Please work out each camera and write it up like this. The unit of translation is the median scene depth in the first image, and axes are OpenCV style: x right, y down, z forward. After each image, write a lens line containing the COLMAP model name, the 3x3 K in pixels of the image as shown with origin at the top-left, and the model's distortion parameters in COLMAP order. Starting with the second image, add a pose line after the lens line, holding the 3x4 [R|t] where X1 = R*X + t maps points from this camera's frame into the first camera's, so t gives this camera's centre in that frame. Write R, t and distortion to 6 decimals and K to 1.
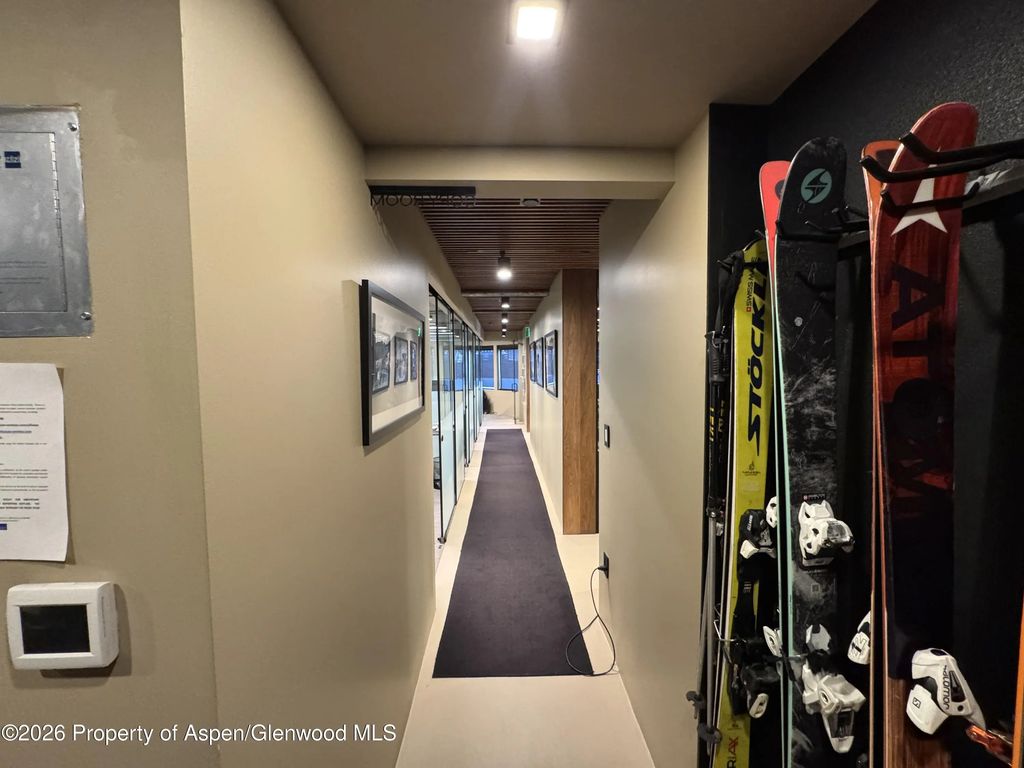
lens RADIAL K [[407.0, 0, 512.0], [0, 407.0, 384.0], [0, 0, 1]] dist [-0.003362, -0.000401]
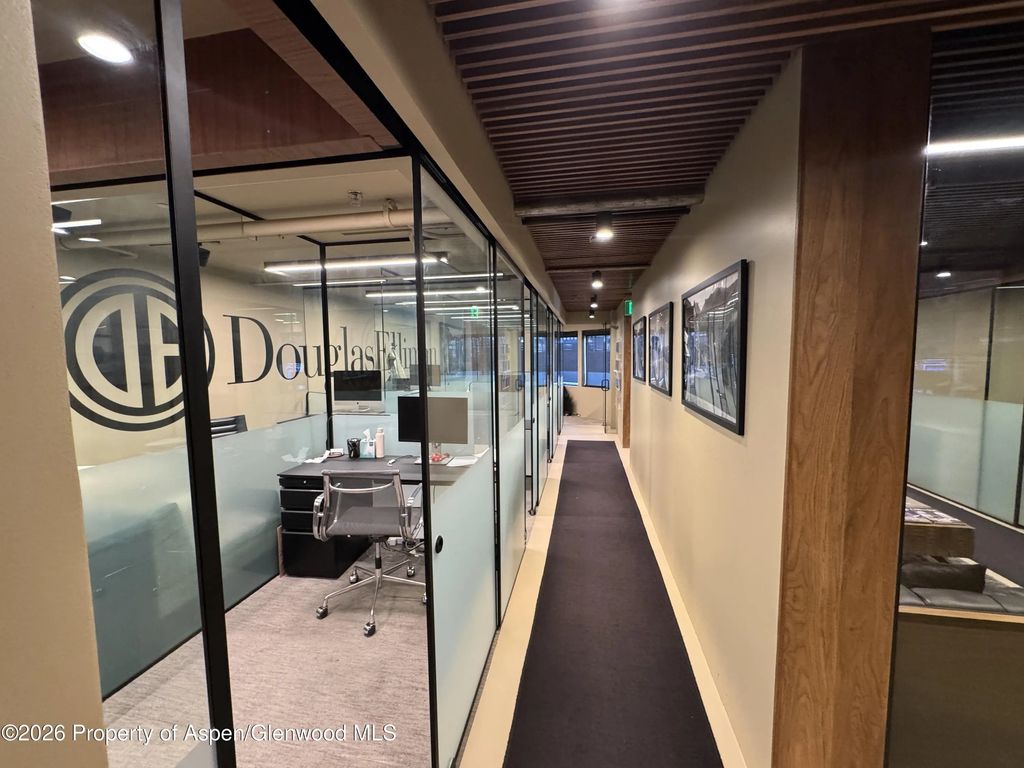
lens RADIAL K [[413.1, 0, 496.4], [0, 413.1, 383.0], [0, 0, 1]] dist [-0.001130, -0.000118]
pose [[0.971468, 0.015058, -0.236690, -0.009708], [-0.010489, 0.999734, 0.020551, -0.008893], [0.236937, -0.017482, 0.971368, 0.216943]]
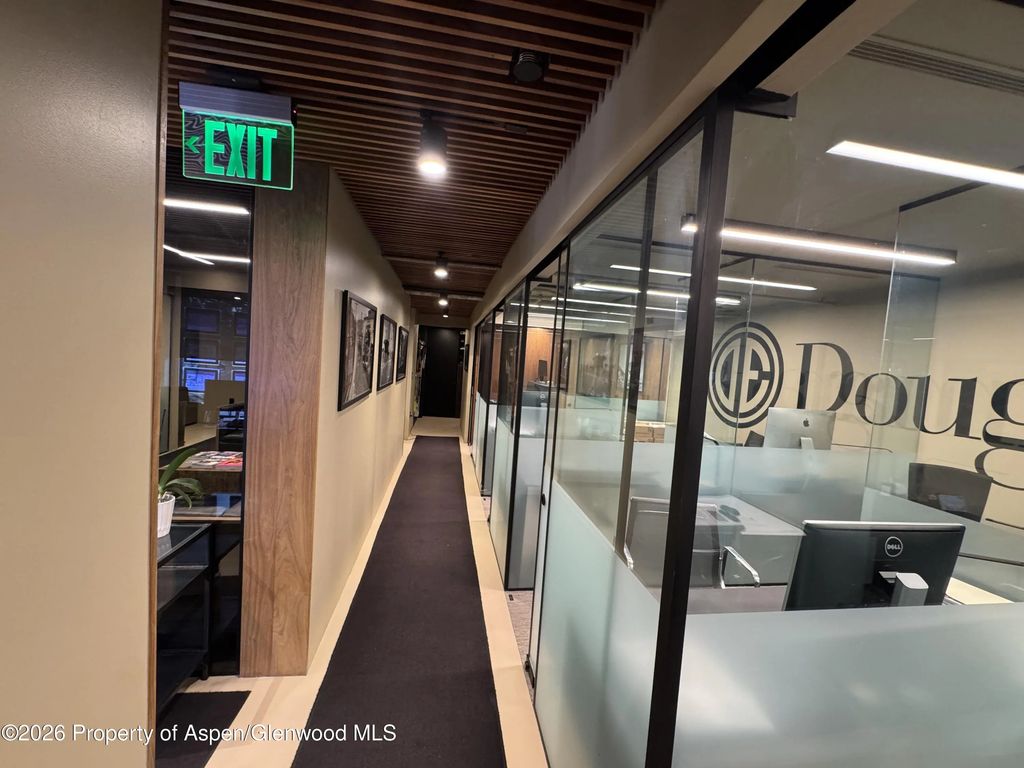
lens RADIAL K [[407.0, 0, 512.0], [0, 407.0, 384.0], [0, 0, 1]] dist [-0.003362, -0.000401]
pose [[-0.989166, -0.067059, -0.130590, -0.186978], [-0.081732, 0.990515, 0.110450, -0.432593], [0.121945, 0.119927, -0.985265, 8.324665]]
